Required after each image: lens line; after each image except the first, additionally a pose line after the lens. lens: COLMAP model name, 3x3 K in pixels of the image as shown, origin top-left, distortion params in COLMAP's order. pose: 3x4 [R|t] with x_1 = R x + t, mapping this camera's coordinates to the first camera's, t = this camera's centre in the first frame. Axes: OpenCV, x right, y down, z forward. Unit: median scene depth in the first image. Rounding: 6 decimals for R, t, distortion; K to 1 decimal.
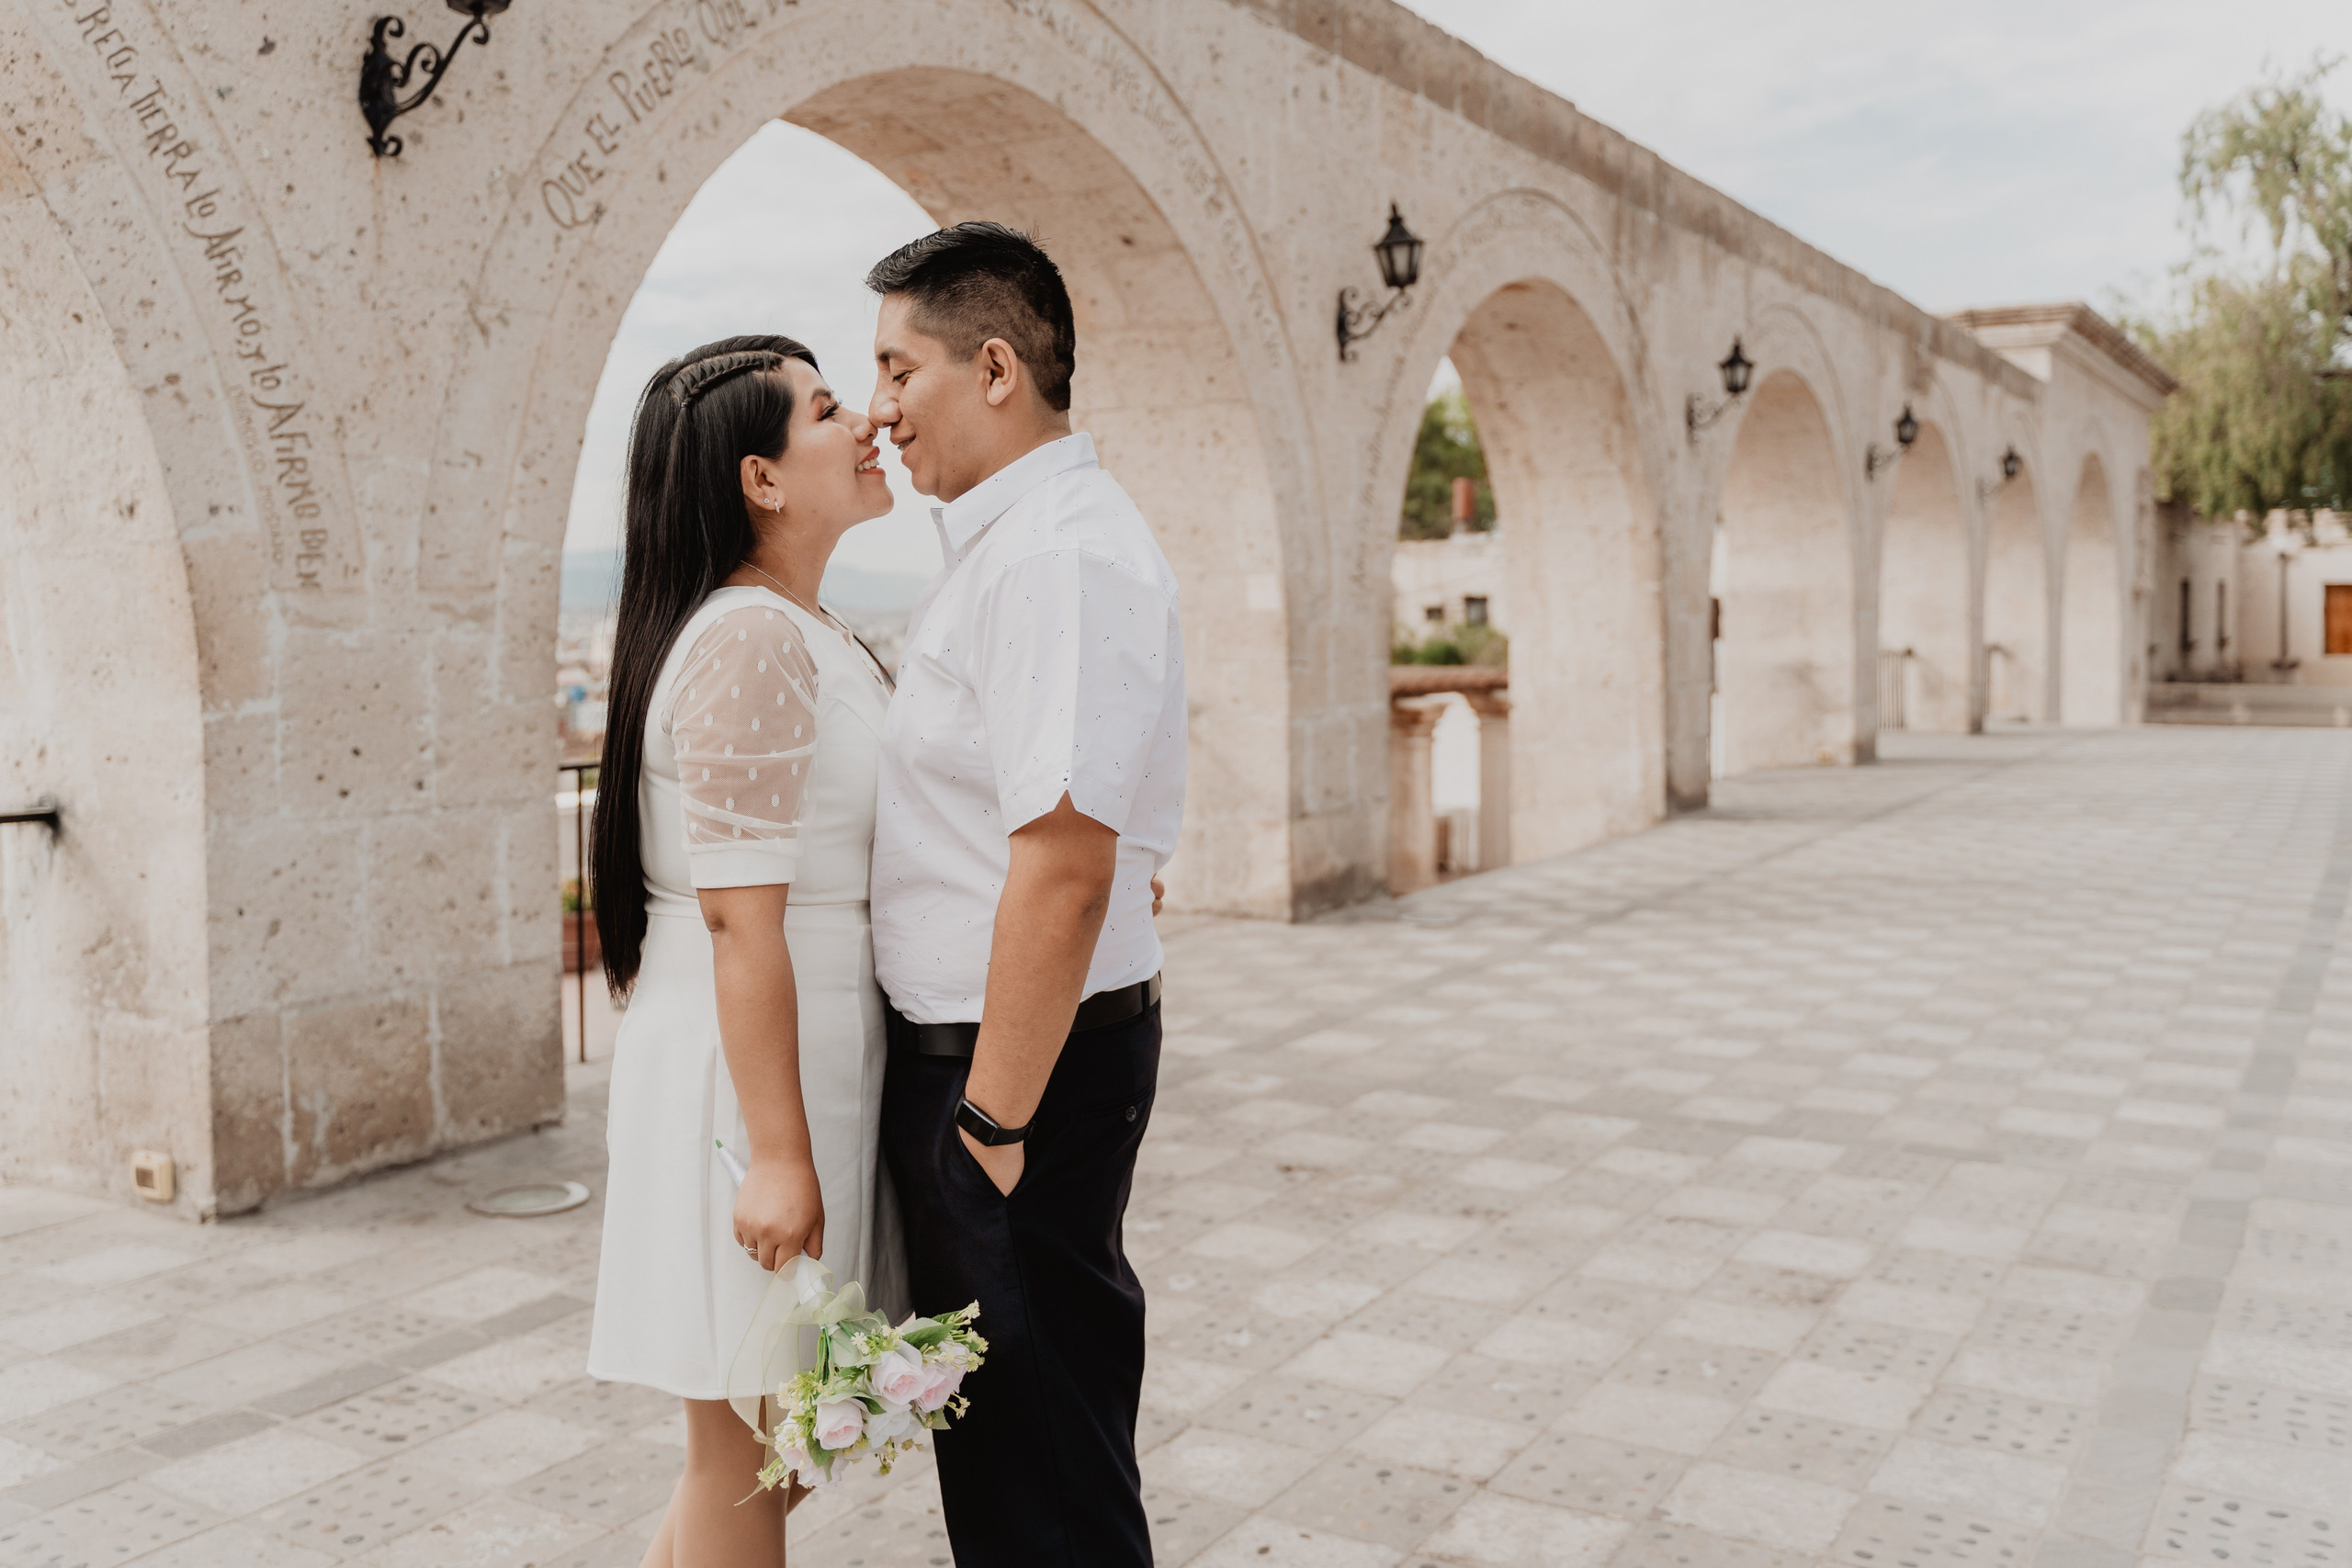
lens RADIAL K [[1999.9, 0, 1214.9], [0, 1999.9, 708.9], [0, 0, 1]] dist [-0.003941, -0.002882]
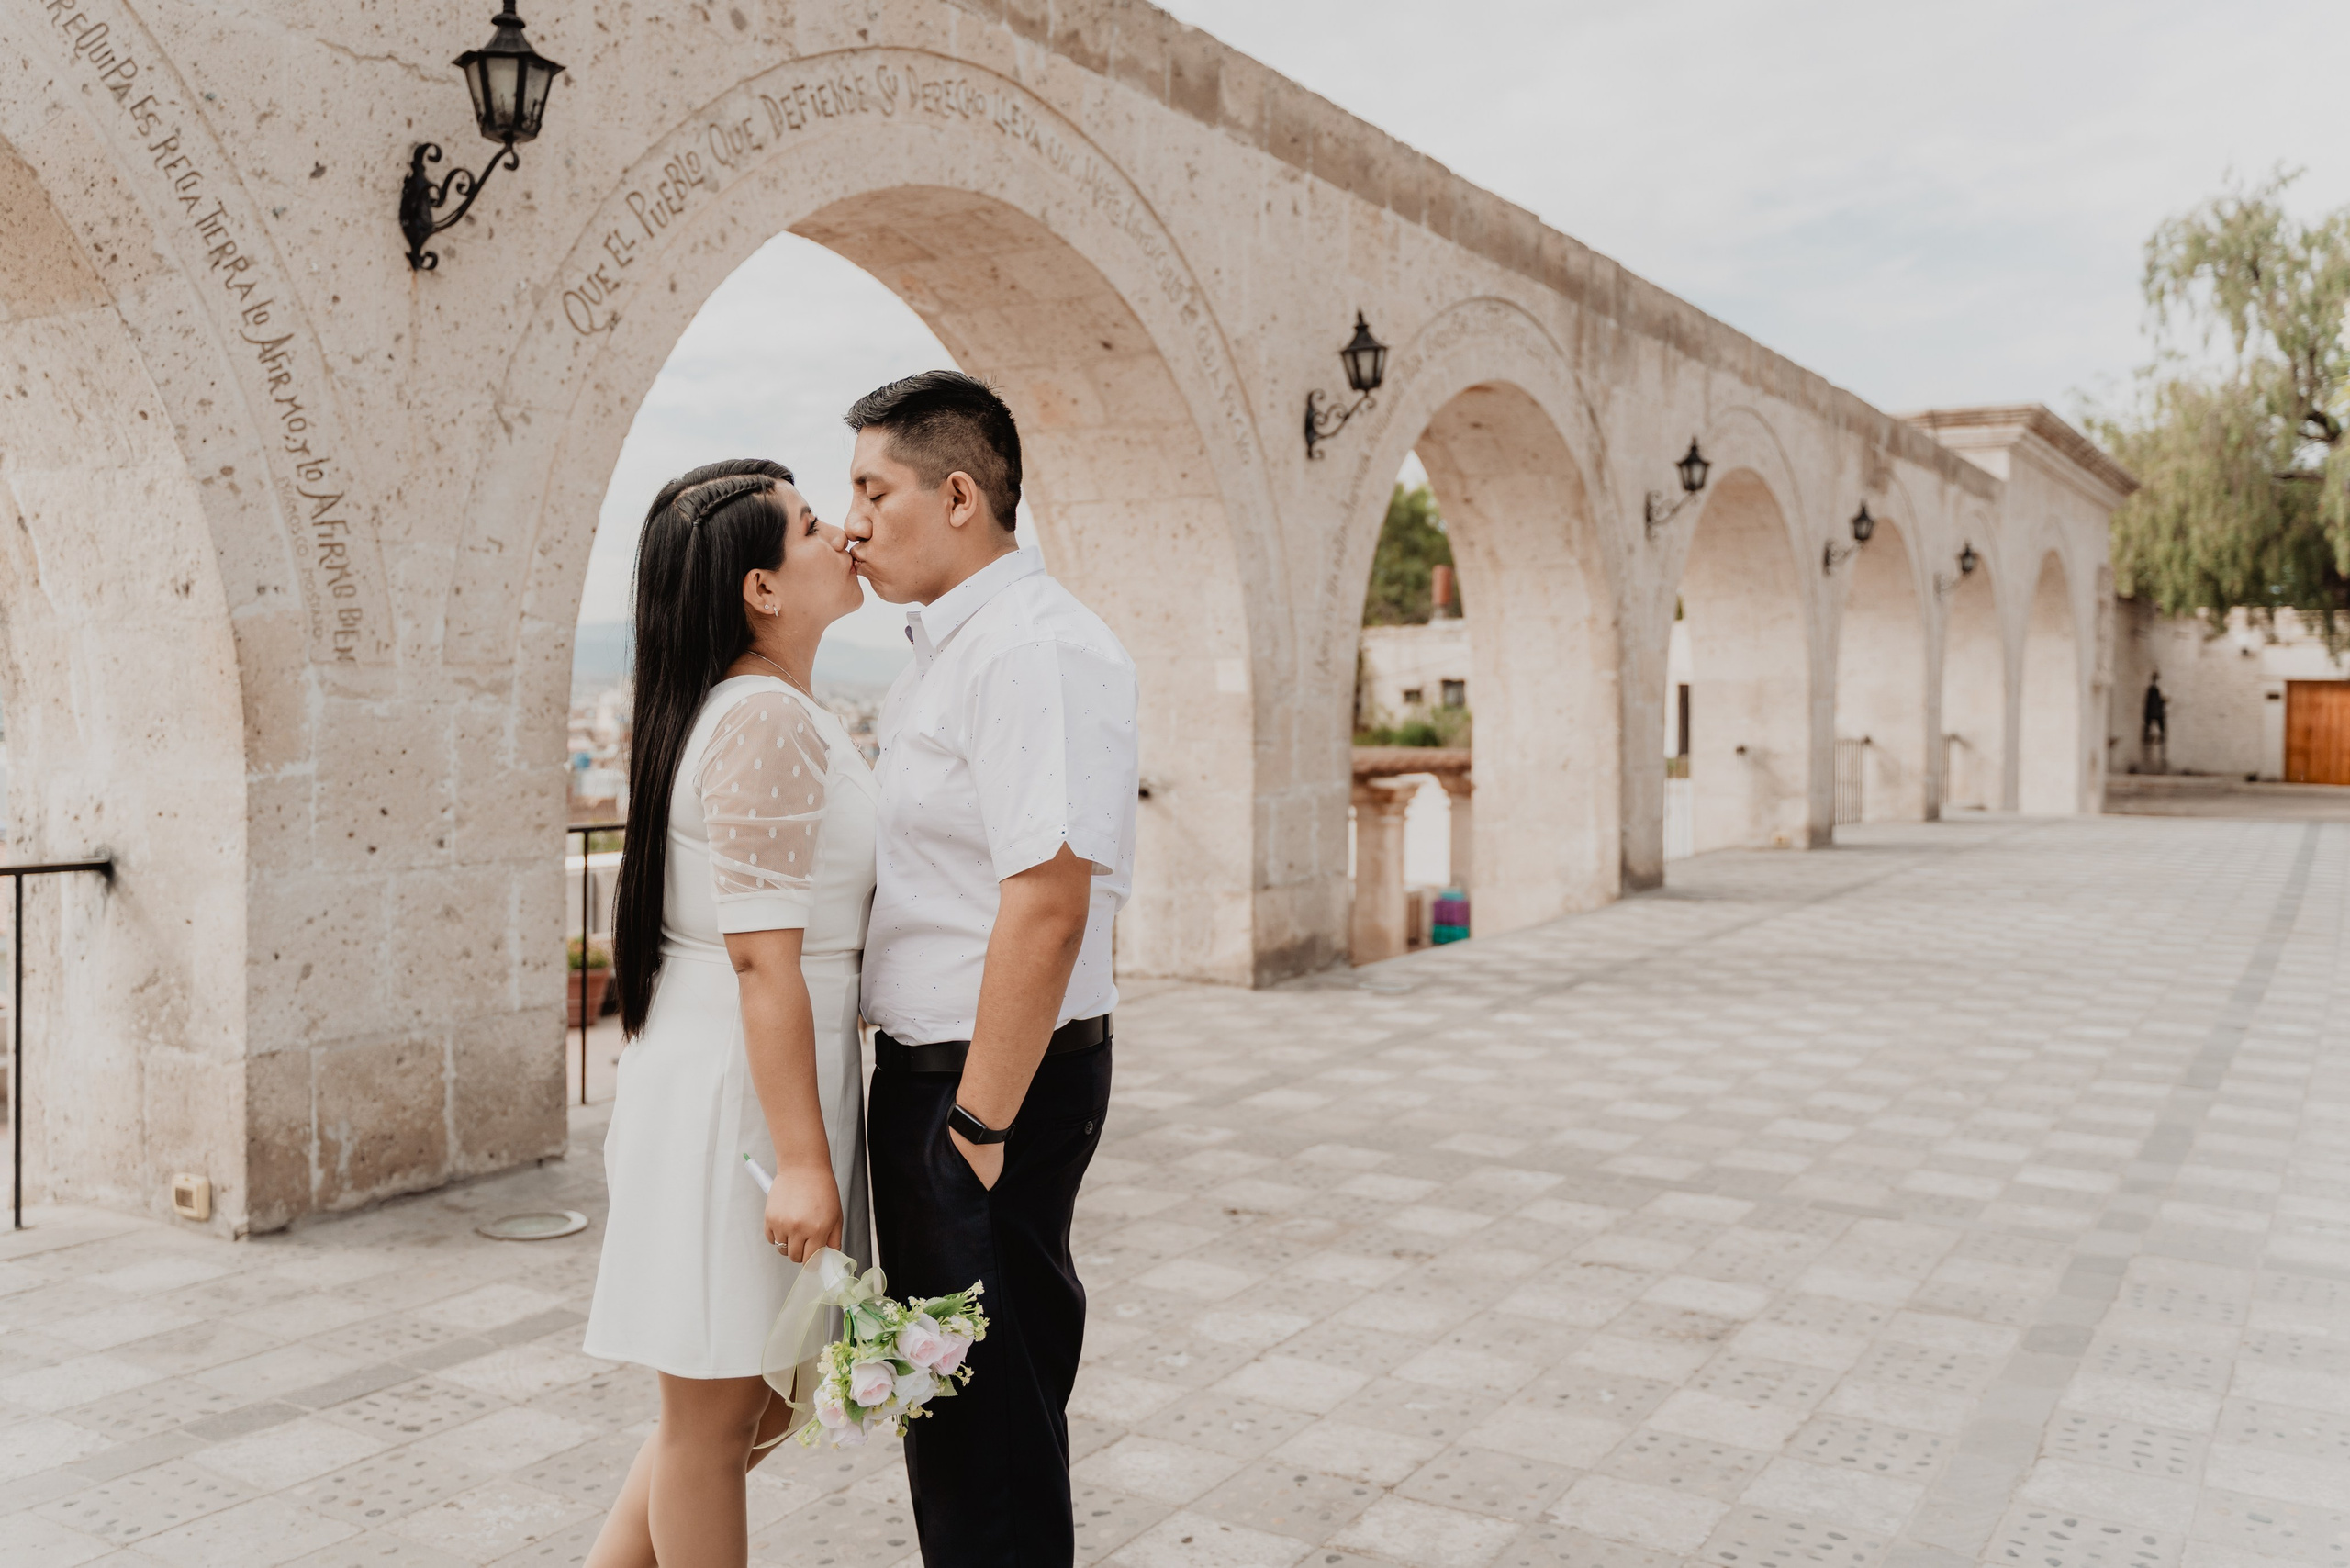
lens RADIAL K [[1986.3, 0, 1181.6], [0, 1986.3, 750.2], [0, 0, 1]] dist [-0.005058, 0.003519]
pose [[0.999763, 0.014352, -0.016362, 0.022410], [-0.014656, 0.999719, -0.018612, 0.001552], [0.016090, 0.018848, 0.999693, -0.074087]]
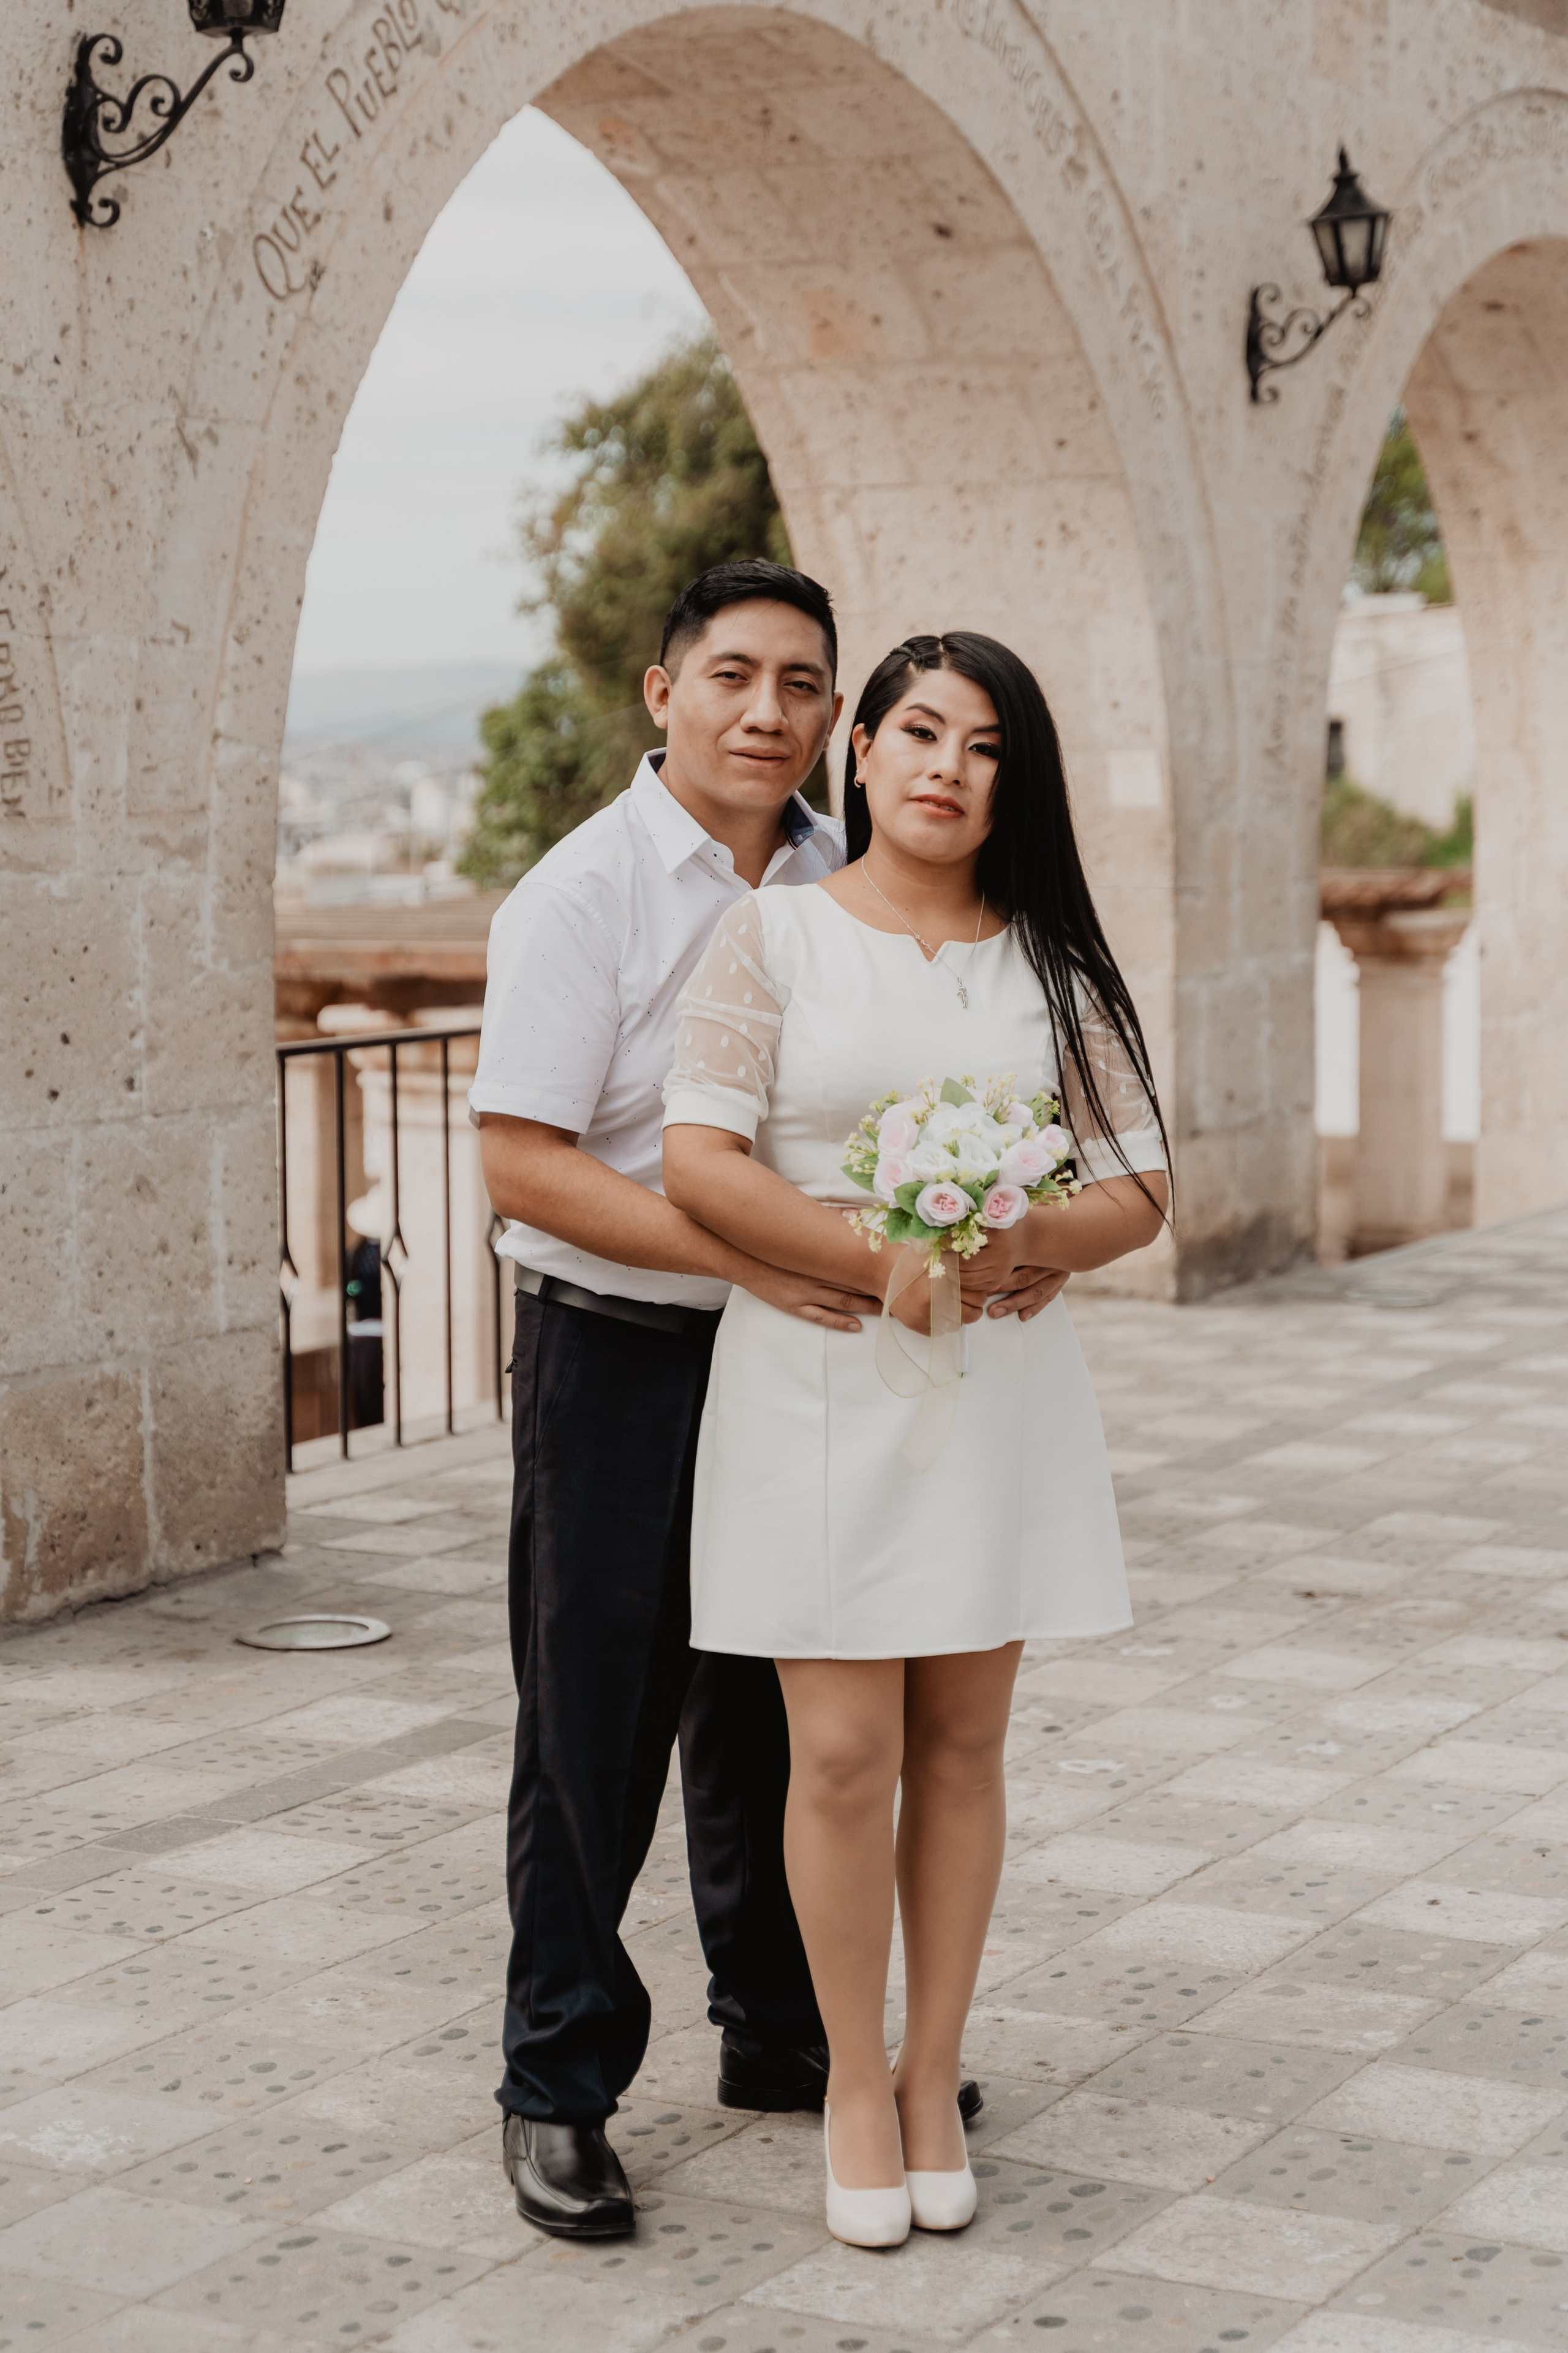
lens RADIAL K [[4863.5, 0, 640.4], [0, 4863.5, 1133.6], [0, 0, 1]] dist [0.027689, -0.096634]
pose [[0.999592, -0.003182, 0.028382, -0.249750], [0.001923, 0.999017, 0.044280, -0.021202], [-0.028495, -0.044207, 0.998616, -0.753999]]
